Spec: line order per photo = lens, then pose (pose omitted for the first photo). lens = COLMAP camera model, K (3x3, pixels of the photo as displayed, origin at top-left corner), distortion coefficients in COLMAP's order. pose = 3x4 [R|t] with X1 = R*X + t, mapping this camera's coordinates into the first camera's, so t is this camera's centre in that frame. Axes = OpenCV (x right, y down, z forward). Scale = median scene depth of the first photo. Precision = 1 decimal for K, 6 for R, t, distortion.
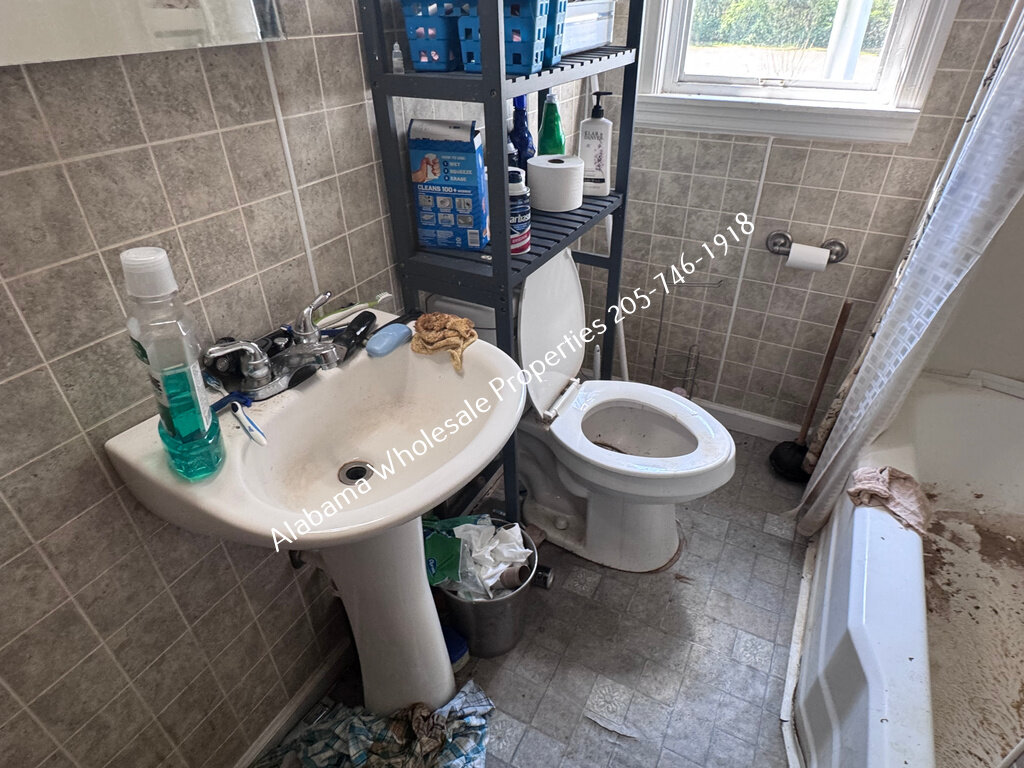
lens RADIAL K [[583.5, 0, 515.8], [0, 583.5, 385.1], [0, 0, 1]] dist [-0.002810, 0.001251]
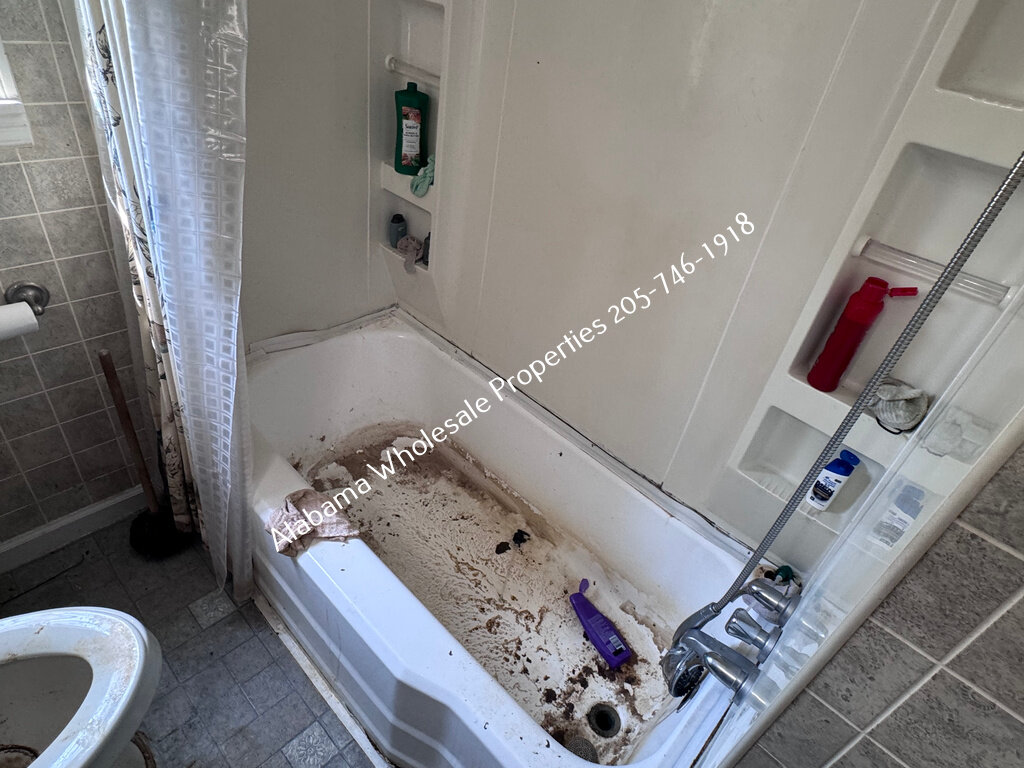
lens RADIAL K [[583.5, 0, 512.5], [0, 583.5, 382.4], [0, 0, 1]] dist [-0.002810, 0.001251]
pose [[0.257163, -0.542687, 0.799599, 0.076220], [0.408238, 0.810978, 0.419115, -0.224436], [-0.875905, 0.218646, 0.430098, 0.212812]]
